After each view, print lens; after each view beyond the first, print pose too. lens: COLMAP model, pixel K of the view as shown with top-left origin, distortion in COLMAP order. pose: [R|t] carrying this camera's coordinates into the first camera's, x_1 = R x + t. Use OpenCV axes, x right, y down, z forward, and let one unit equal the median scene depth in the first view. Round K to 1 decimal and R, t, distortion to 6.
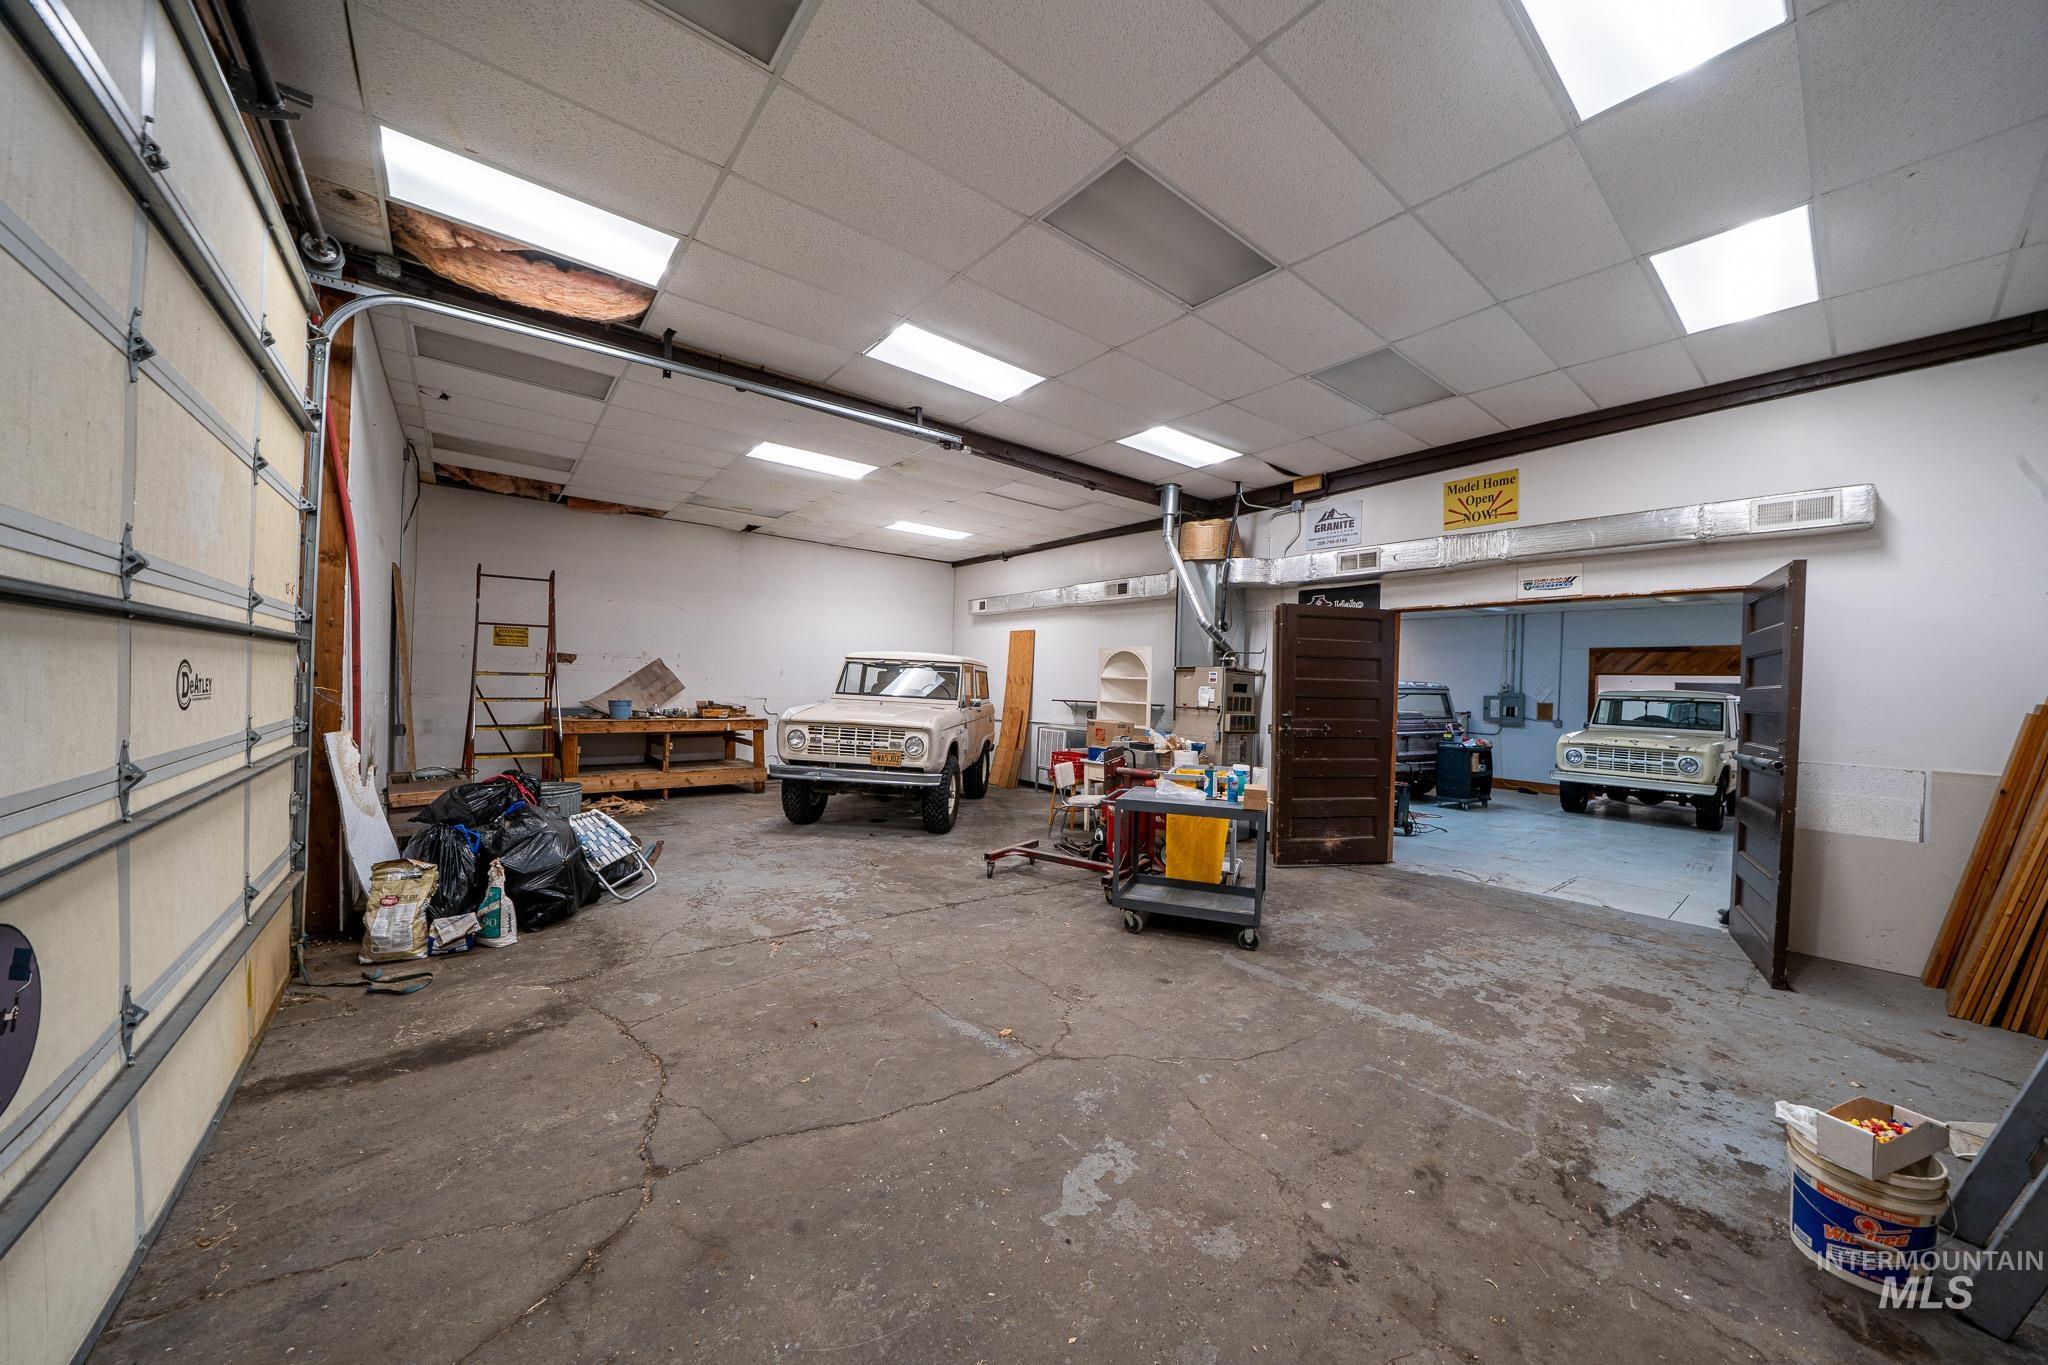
lens RADIAL K [[706.6, 0, 1022.7], [0, 706.6, 690.4], [0, 0, 1]] dist [-0.016156, 0.000802]
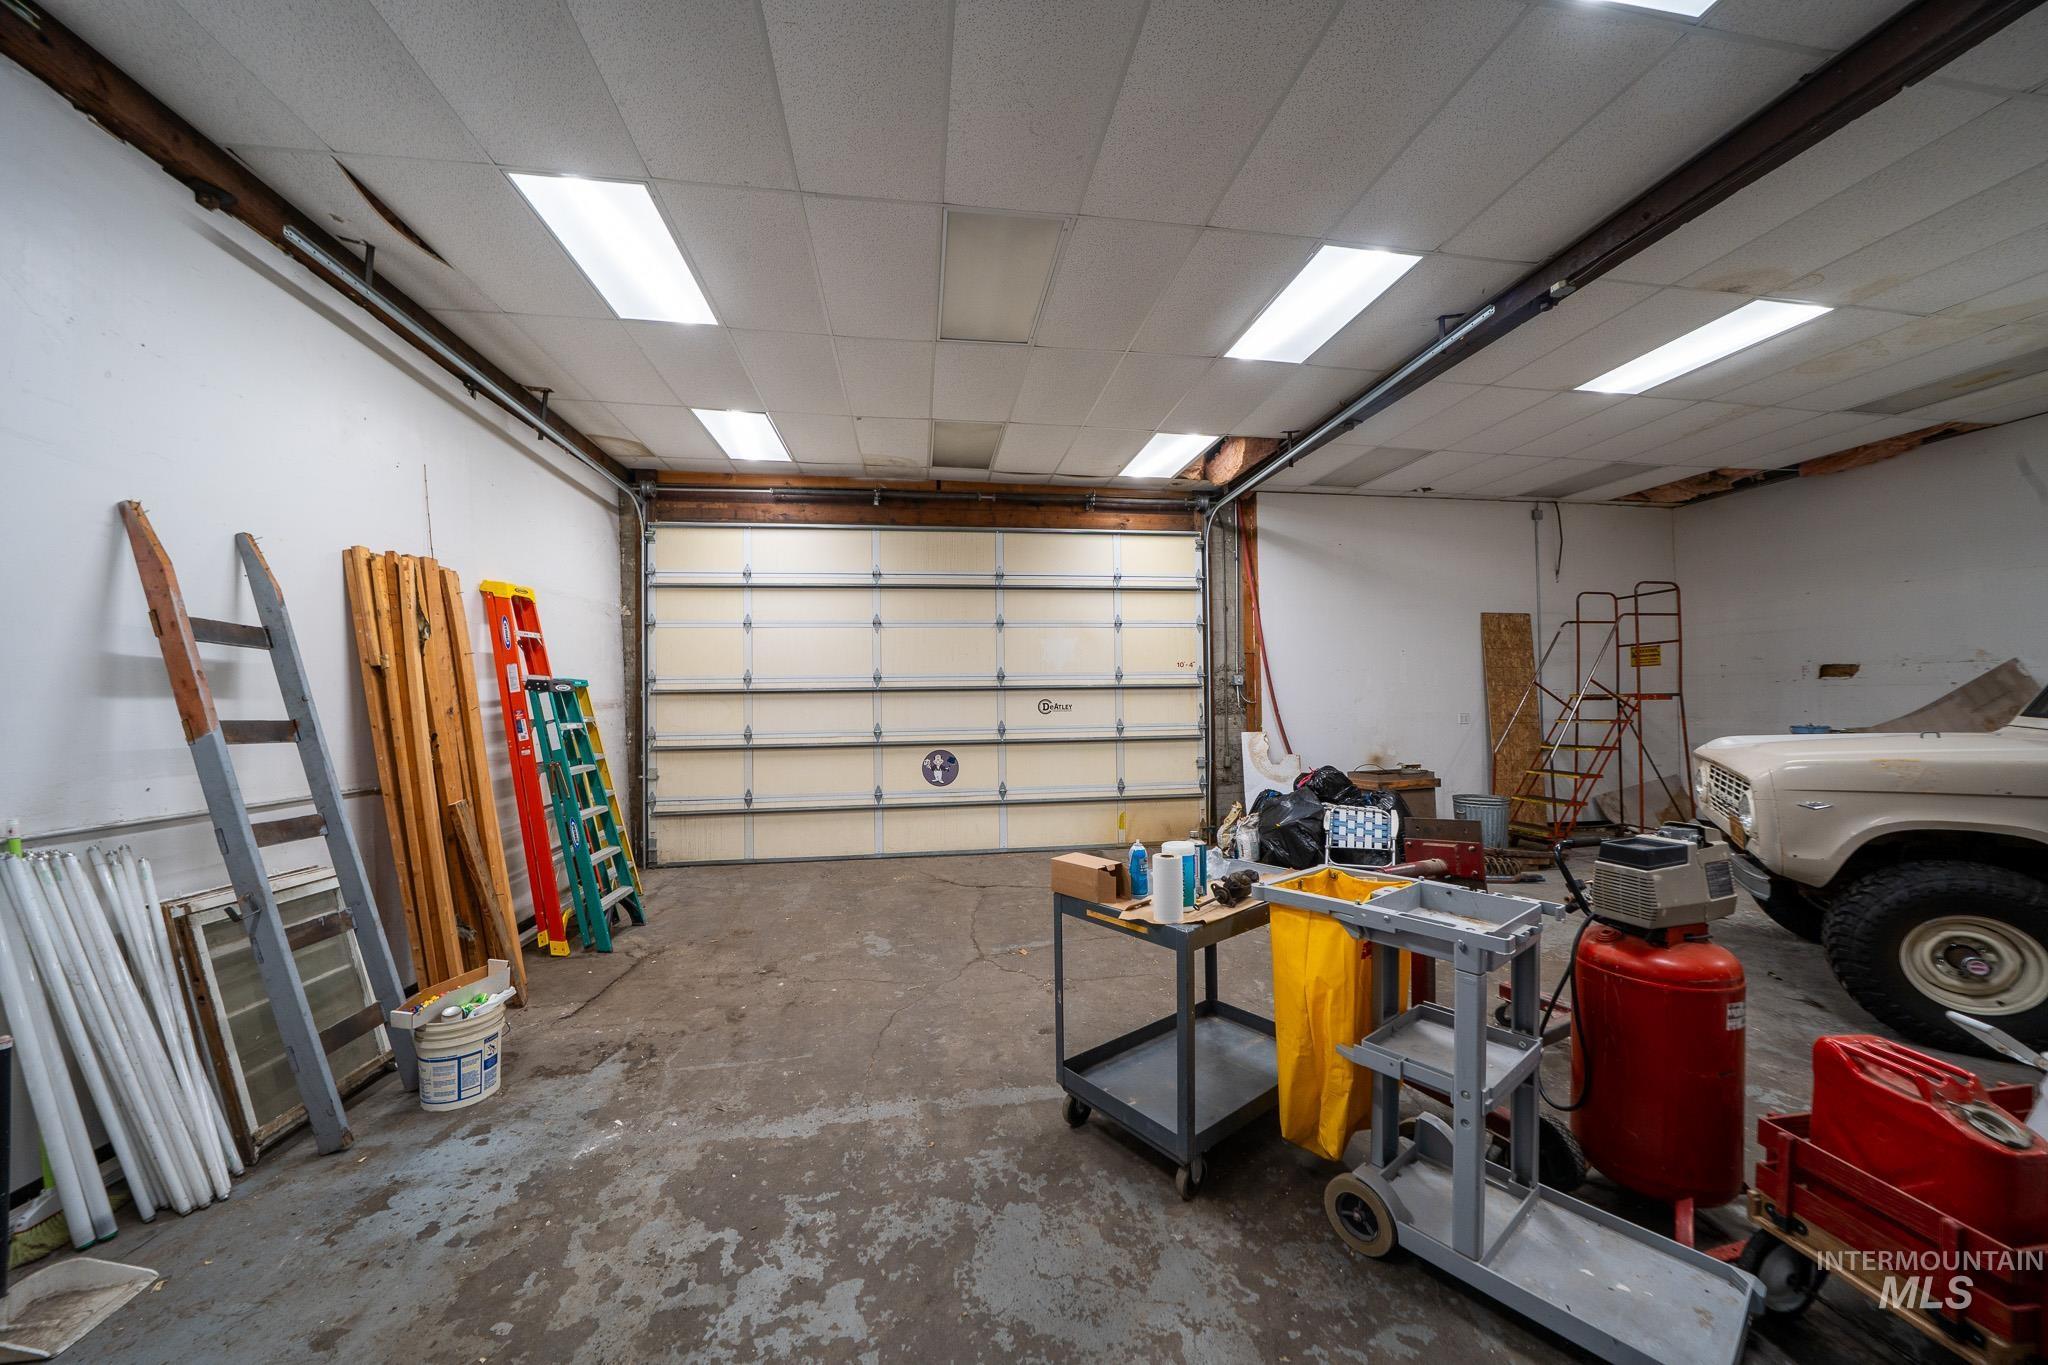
lens RADIAL K [[706.6, 0, 1025.1], [0, 706.6, 693.8], [0, 0, 1]] dist [-0.016156, 0.000802]
pose [[-0.507508, -0.031109, -0.861085, 1.130111], [-0.008254, 0.999478, -0.031244, 0.023560], [0.861608, -0.008749, -0.507500, 1.639495]]
